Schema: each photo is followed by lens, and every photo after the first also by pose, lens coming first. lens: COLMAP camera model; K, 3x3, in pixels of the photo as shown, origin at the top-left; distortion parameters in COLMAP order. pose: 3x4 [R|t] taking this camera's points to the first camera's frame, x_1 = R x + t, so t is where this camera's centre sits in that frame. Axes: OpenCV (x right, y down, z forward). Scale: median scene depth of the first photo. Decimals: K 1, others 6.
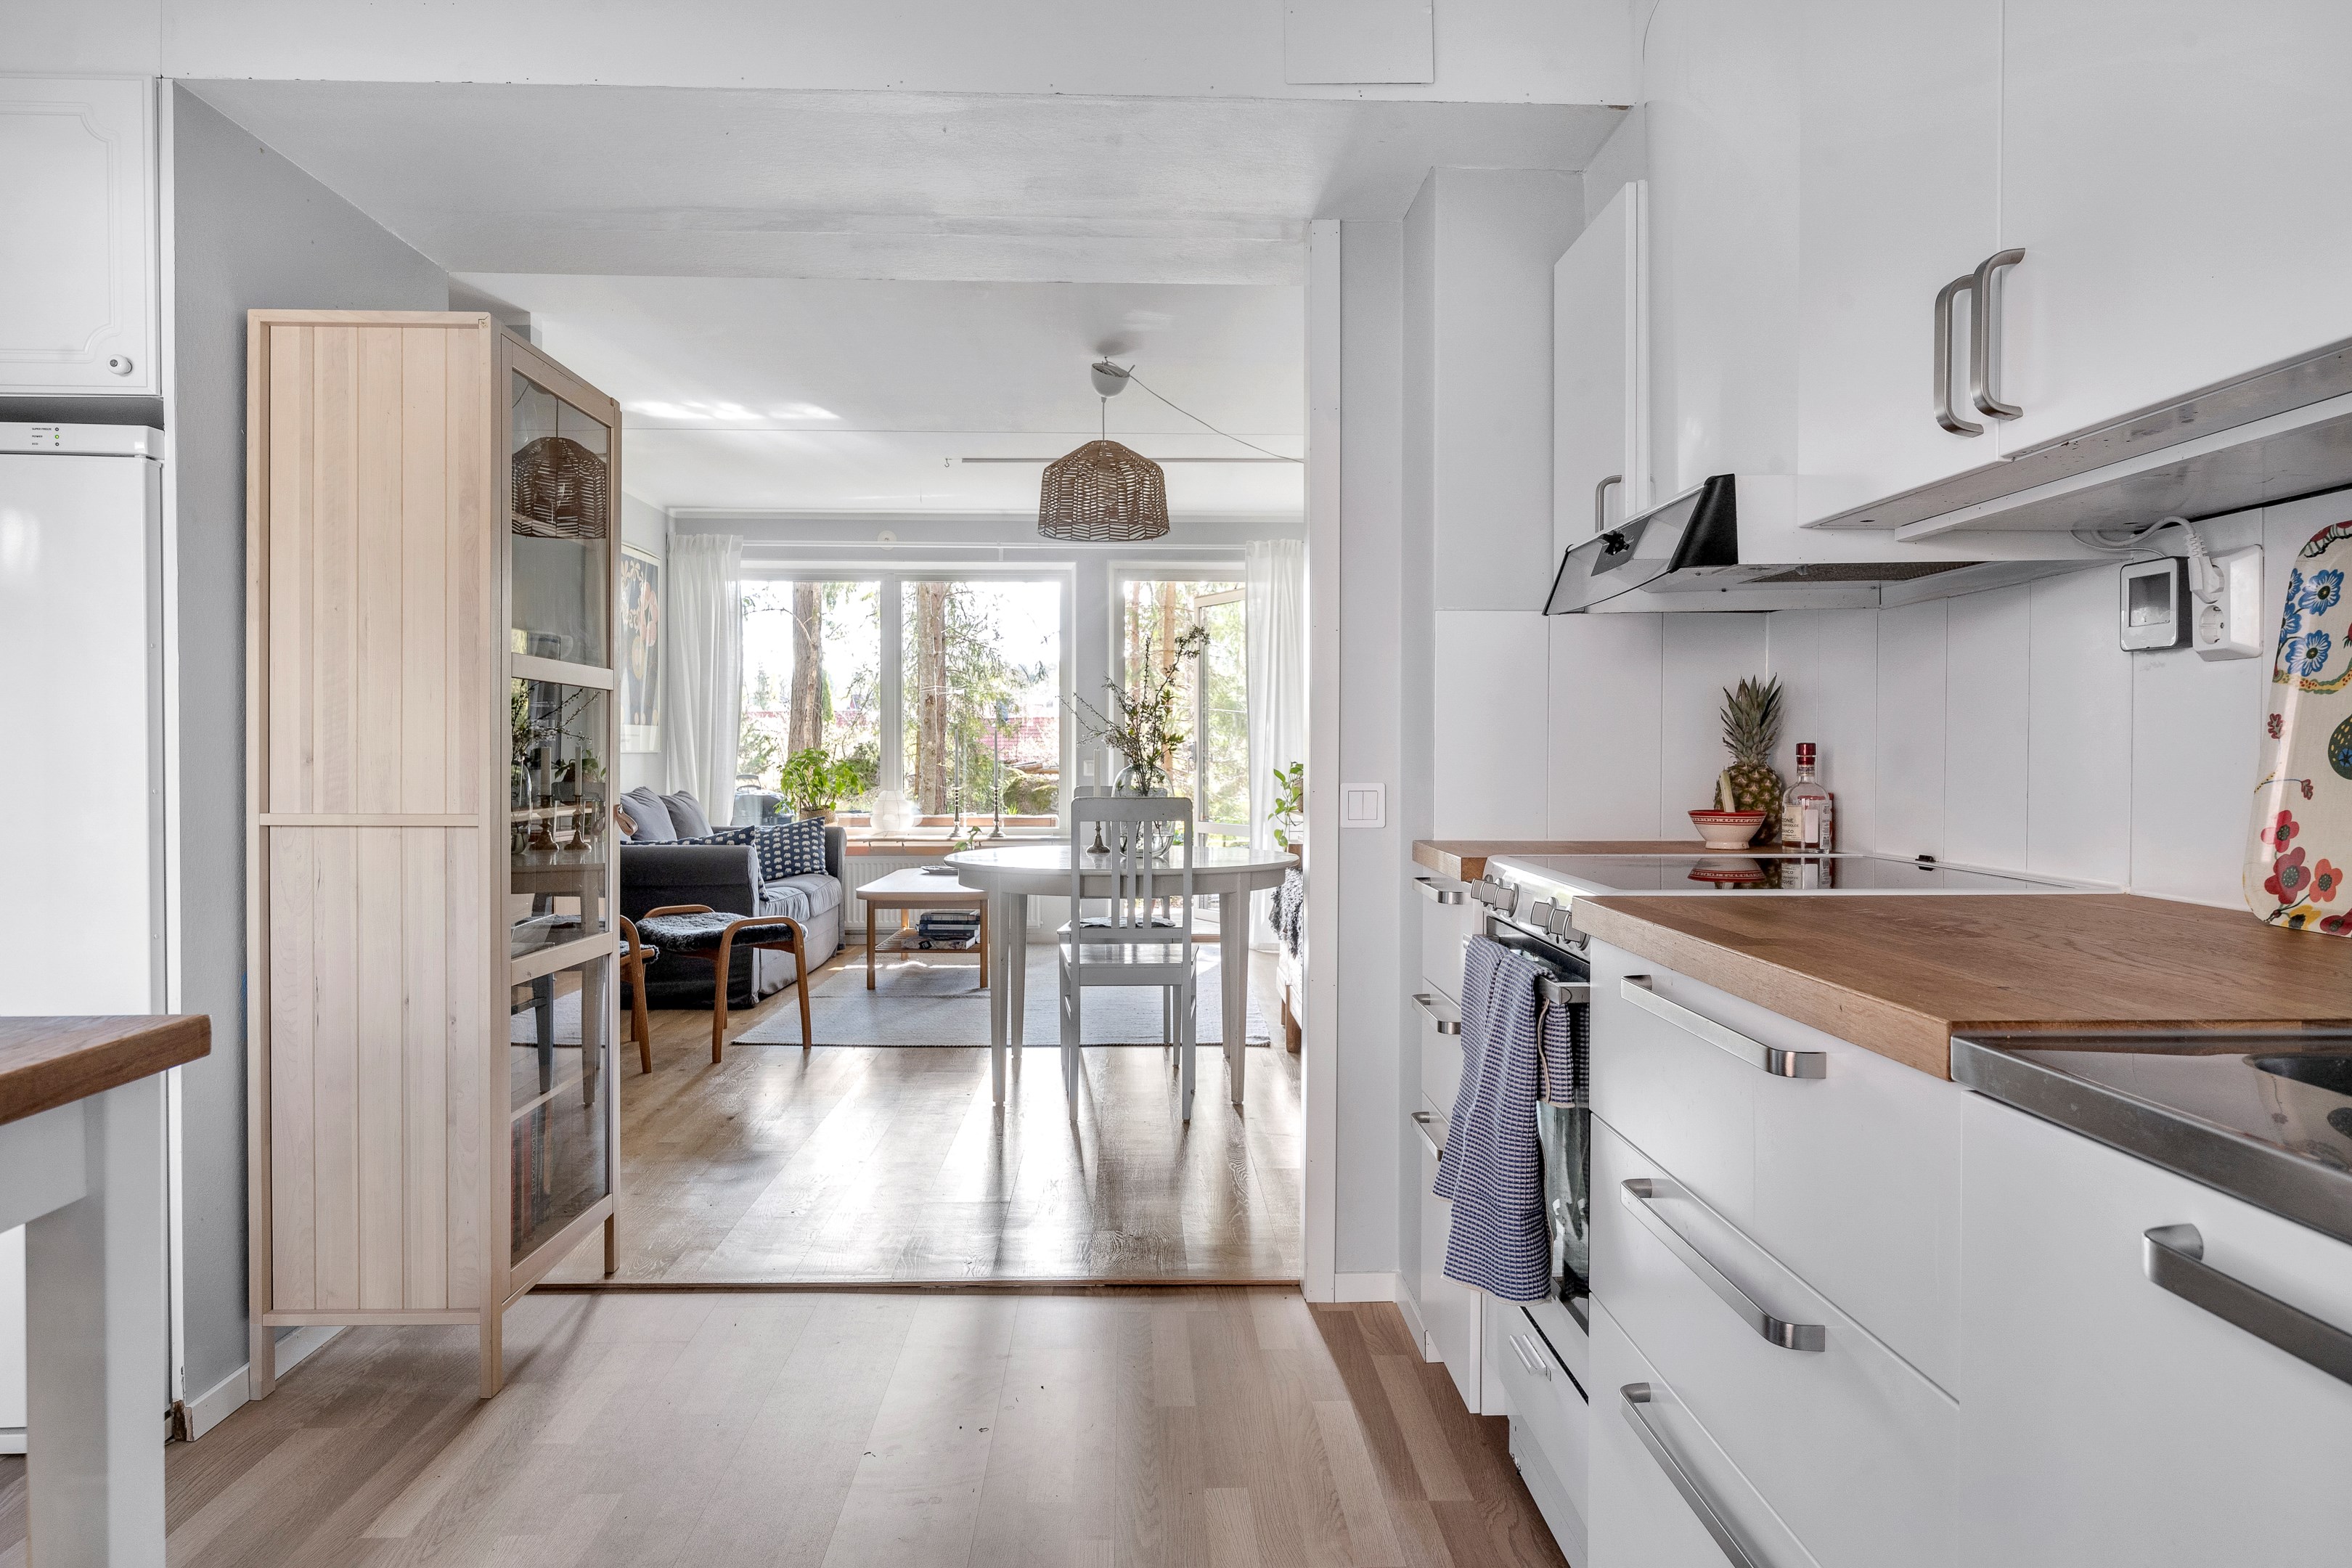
lens RADIAL K [[1534.8, 0, 1183.9], [0, 1534.8, 776.0], [0, 0, 1]] dist [0.003756, 0.001573]
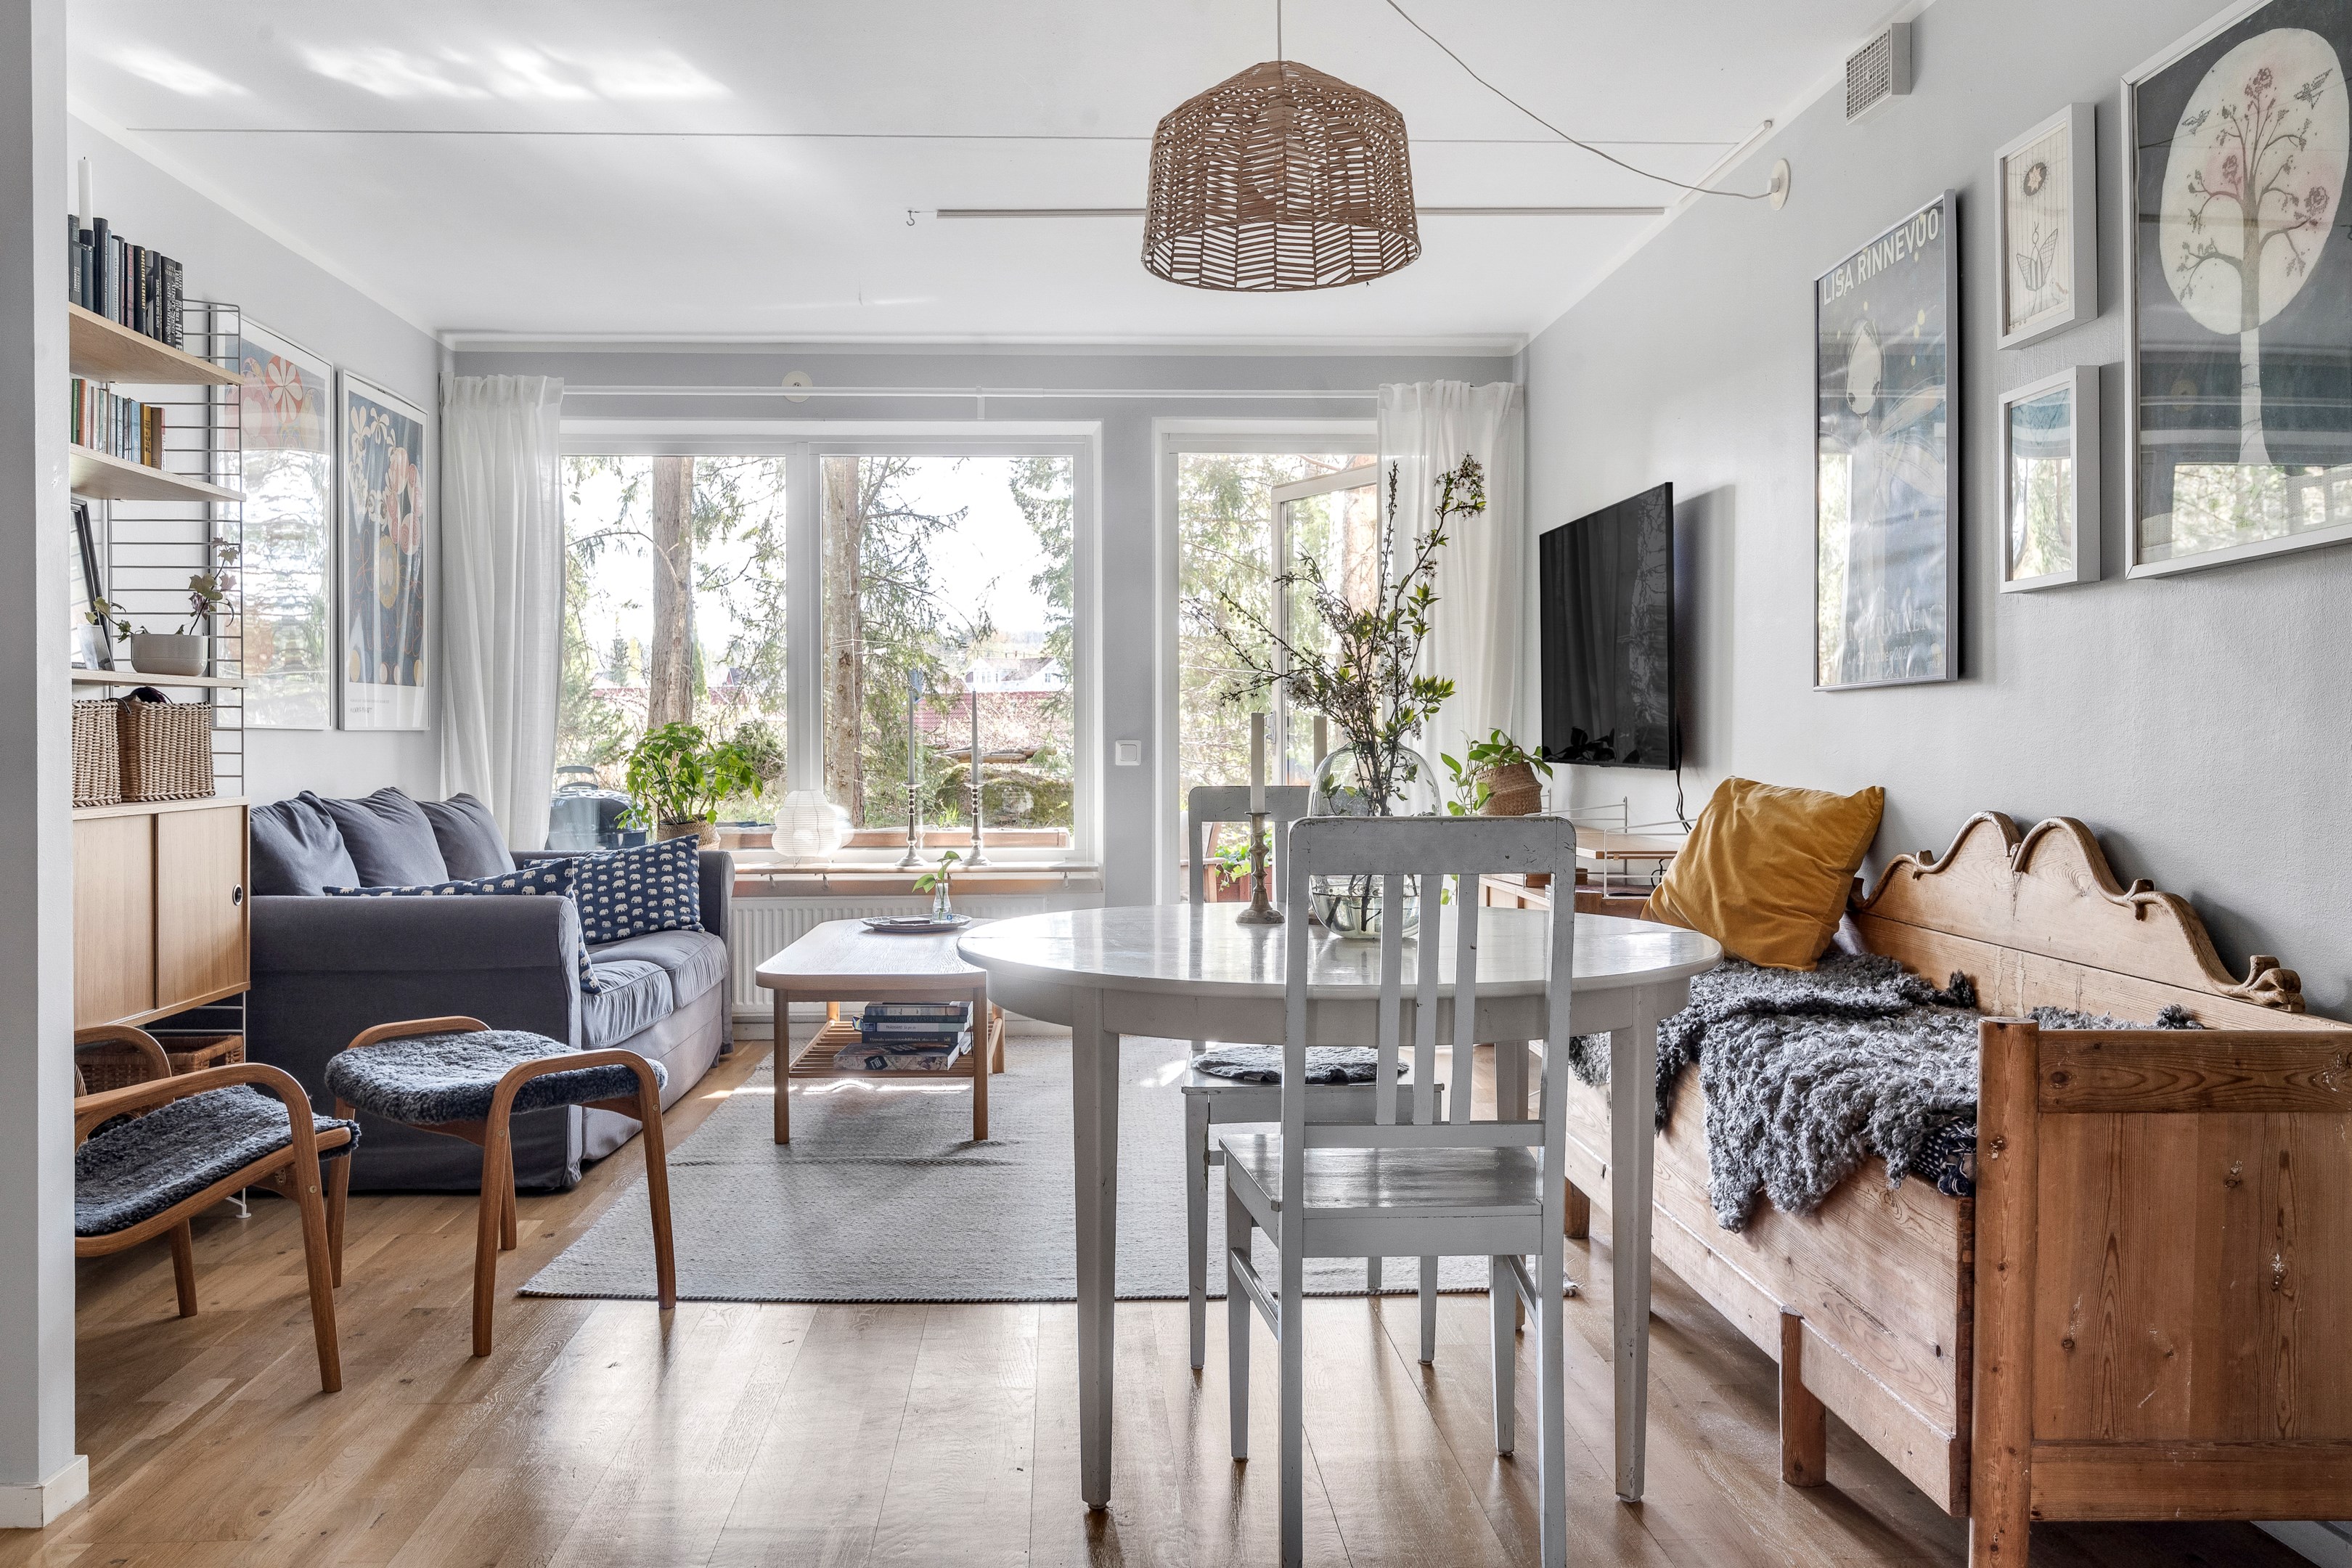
lens RADIAL K [[1861.7, 0, 1154.5], [0, 1861.7, 760.9], [0, 0, 1]] dist [-0.012078, -0.007432]
pose [[0.999921, -0.004506, 0.011757, -0.062946], [0.004530, 0.999988, -0.002032, -0.000482], [-0.011747, 0.002085, 0.999929, 0.265644]]
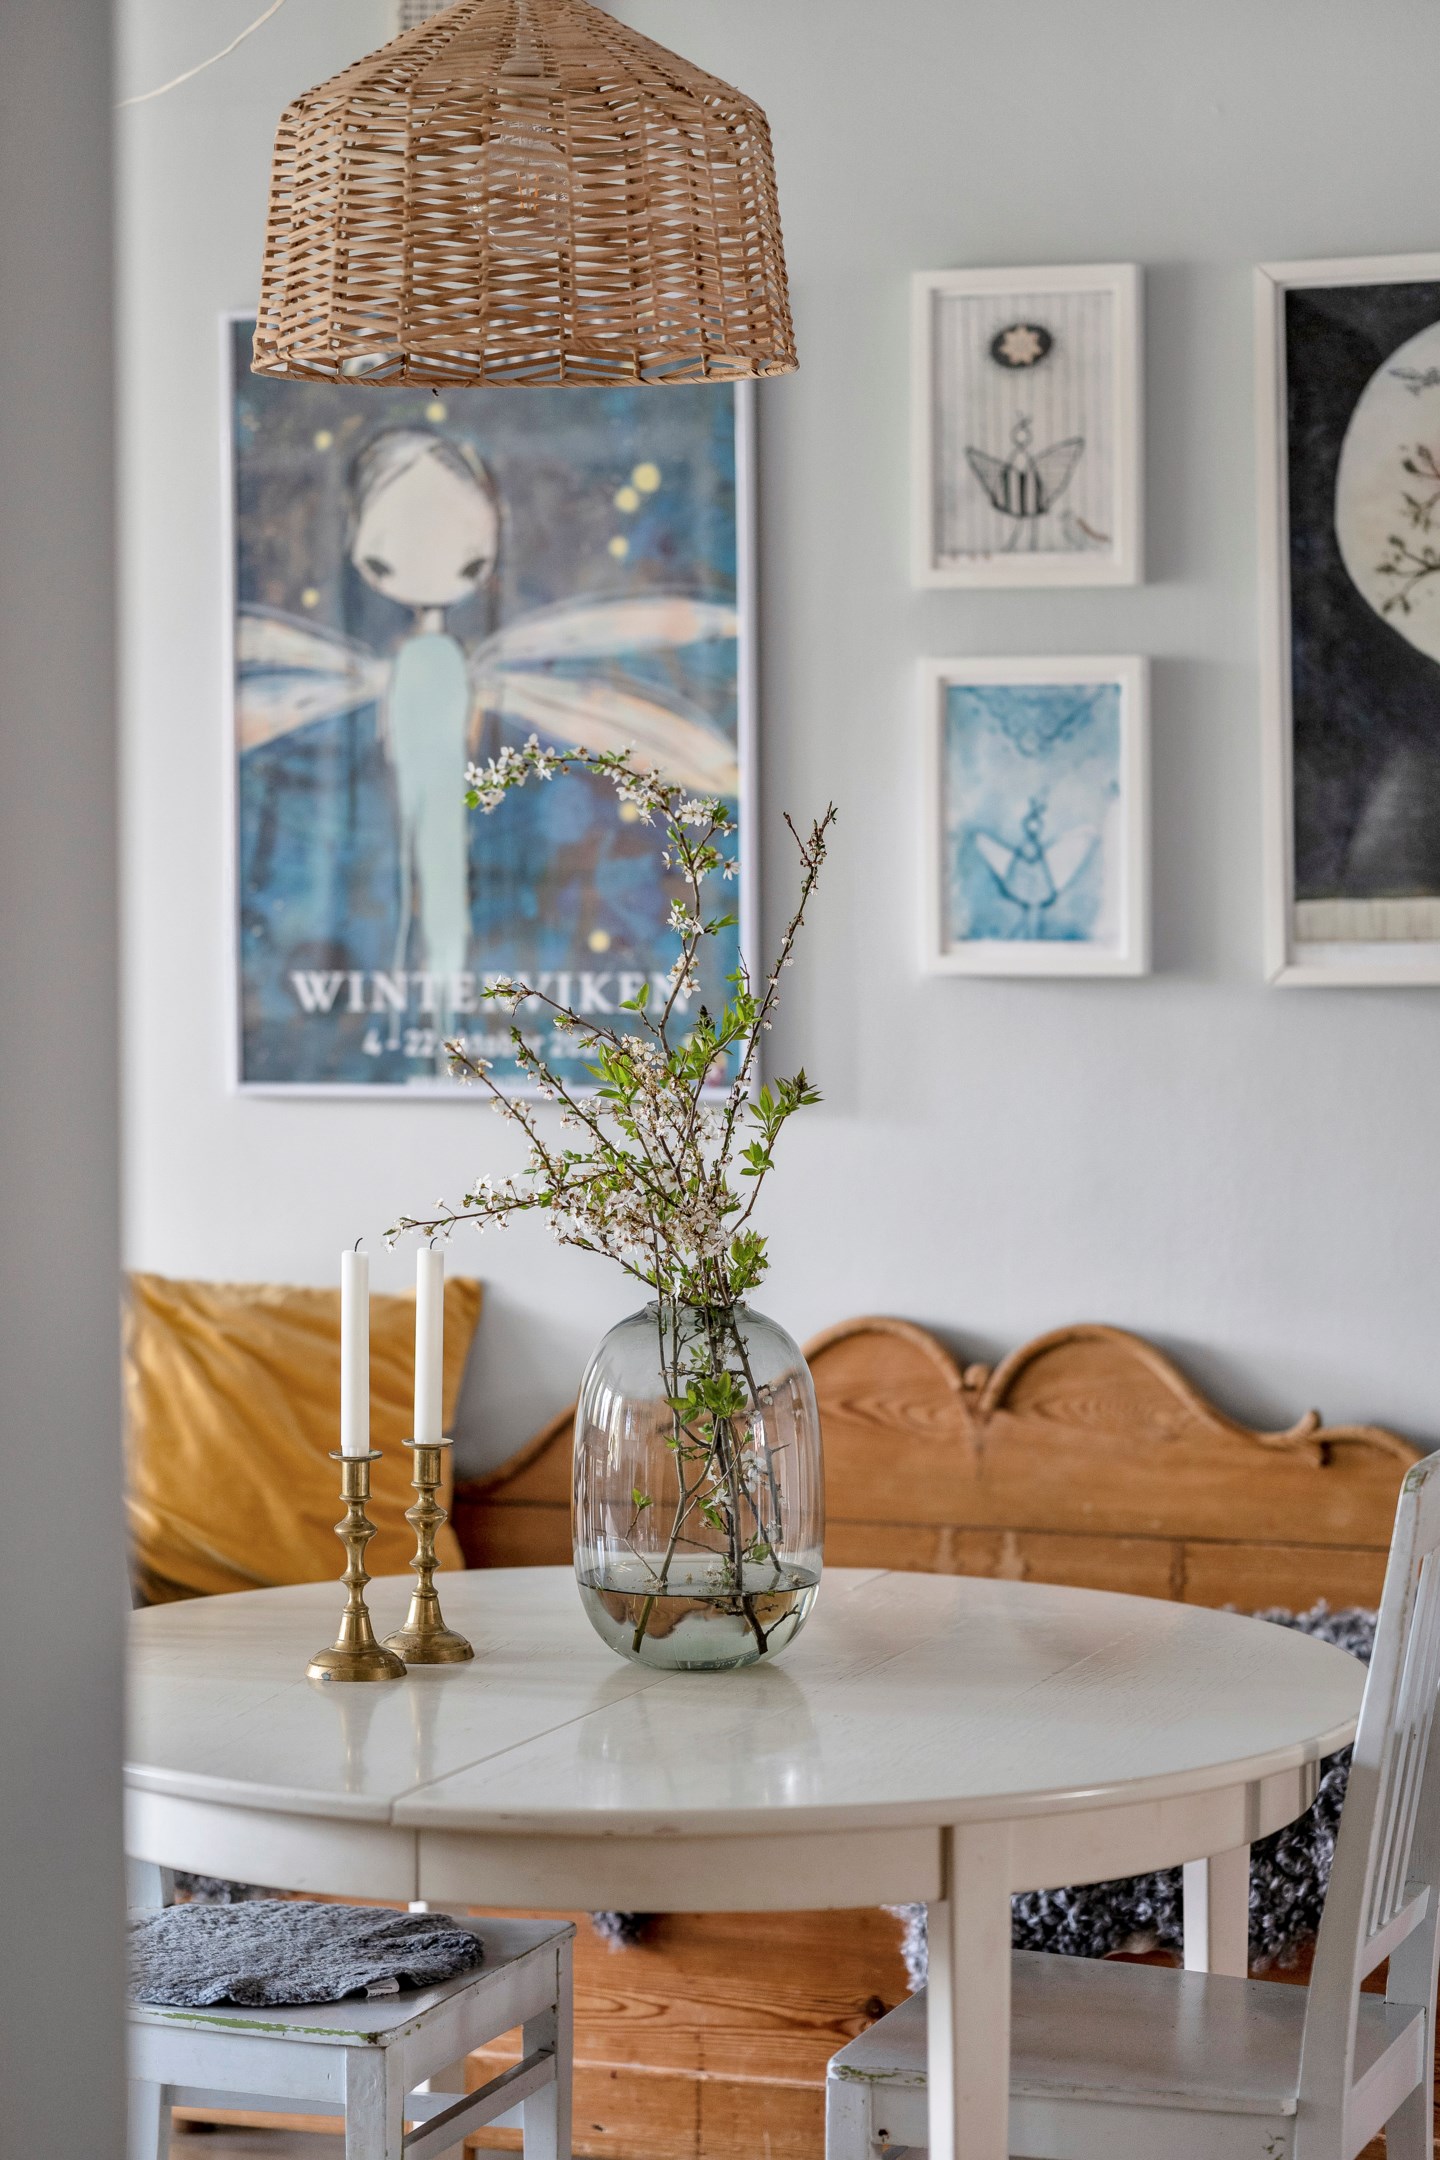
lens RADIAL K [[5118.4, 0, 714.0], [0, 5118.4, 953.5], [0, 0, 1]] dist [-0.026093, 0.000000]
pose [[0.363733, -0.029911, 0.931023, -0.515664], [0.015071, 0.999542, 0.026225, -0.055550], [-0.931381, 0.004493, 0.364017, 0.428458]]
